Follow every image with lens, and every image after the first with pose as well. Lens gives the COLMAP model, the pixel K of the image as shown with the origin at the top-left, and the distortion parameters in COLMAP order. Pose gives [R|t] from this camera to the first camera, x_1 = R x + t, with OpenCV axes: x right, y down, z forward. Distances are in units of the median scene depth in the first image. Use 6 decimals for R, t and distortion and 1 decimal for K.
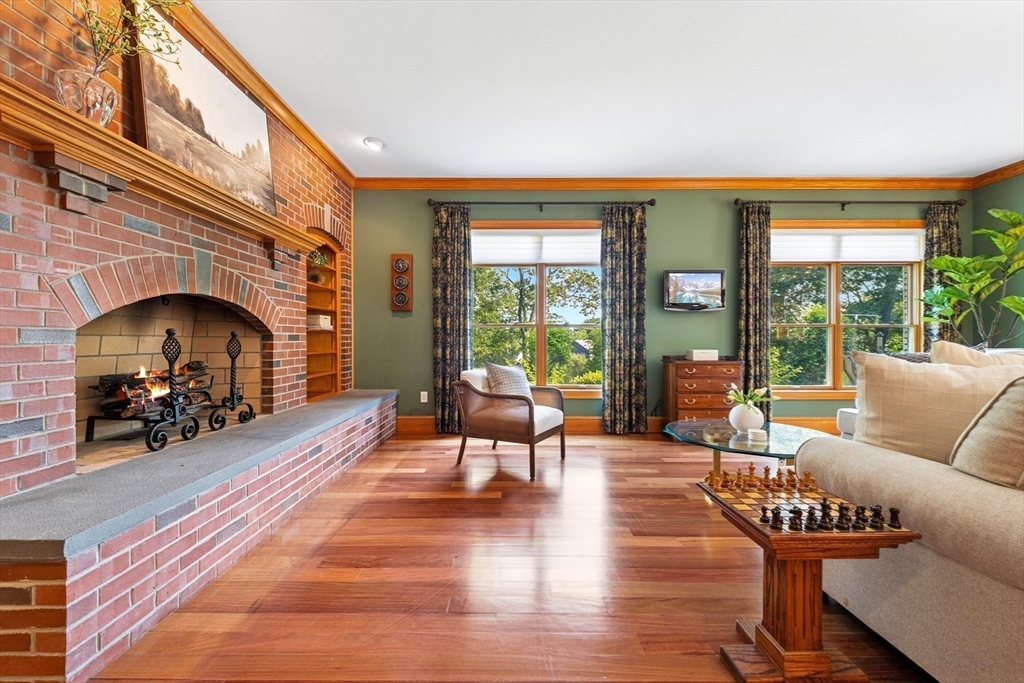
lens RADIAL K [[404.8, 0, 512.0], [0, 404.8, 341.5], [0, 0, 1]] dist [-0.001328, -0.000028]
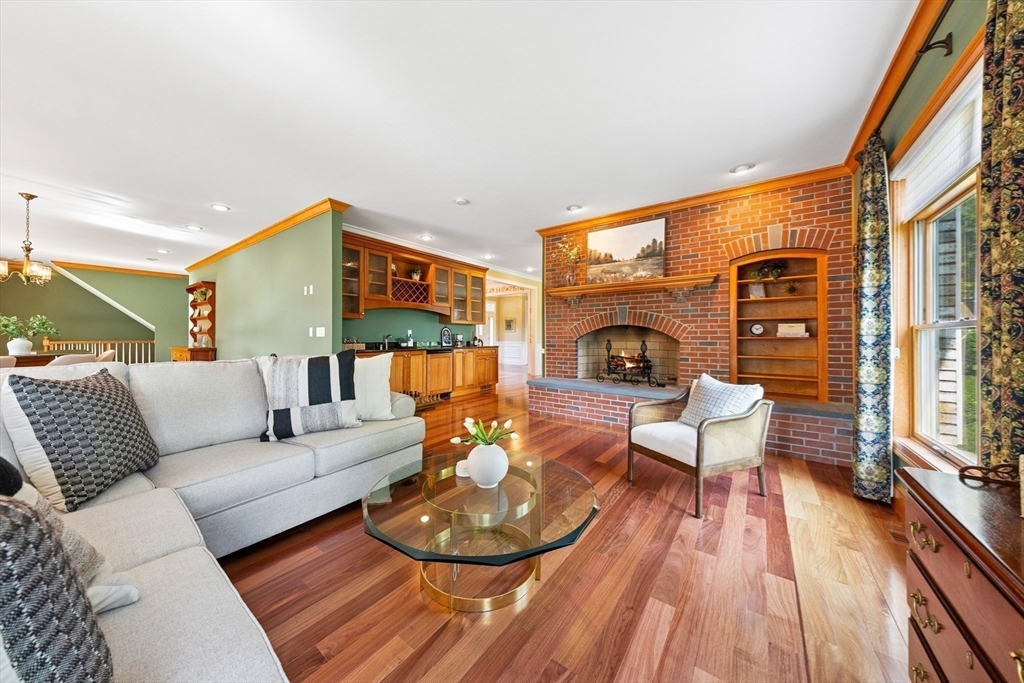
lens RADIAL K [[347.1, 0, 504.7], [0, 347.1, 330.6], [0, 0, 1]] dist [0.022202, -0.000003]
pose [[-0.593052, -0.012207, -0.805072, 1.320394], [-0.006029, 0.999924, -0.010721, -0.056550], [0.805142, -0.001504, -0.593080, 1.688989]]
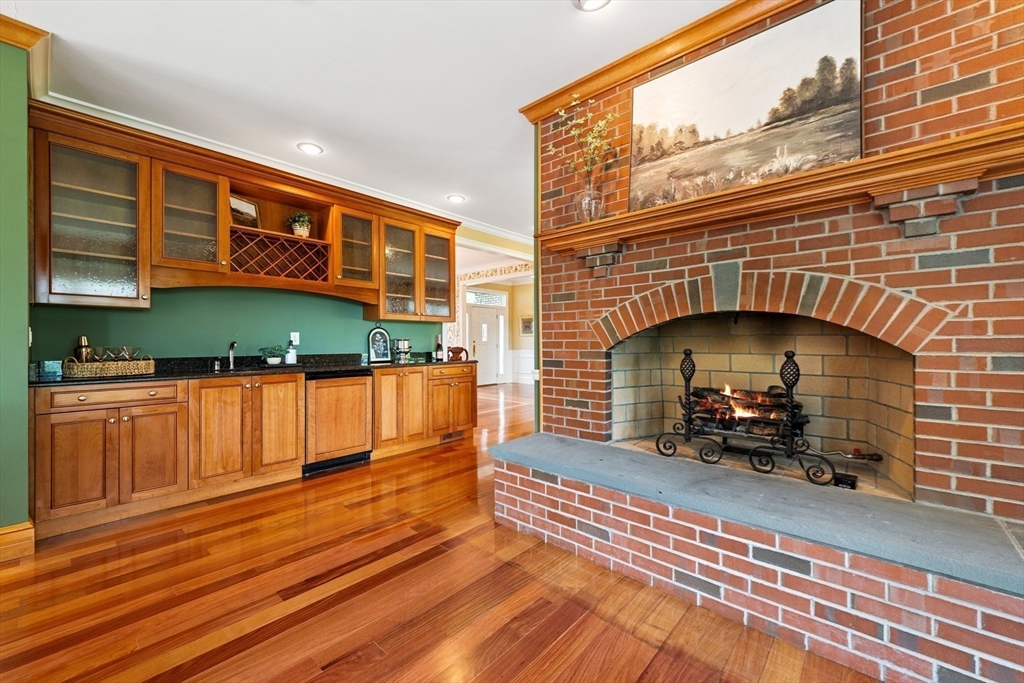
lens RADIAL K [[404.8, 0, 512.0], [0, 404.8, 341.5], [0, 0, 1]] dist [-0.001328, -0.000028]
pose [[-0.665190, 0.003659, -0.746665, 0.235633], [0.001640, 0.999993, 0.003439, -0.052356], [0.746673, 0.001063, -0.665191, 1.269951]]
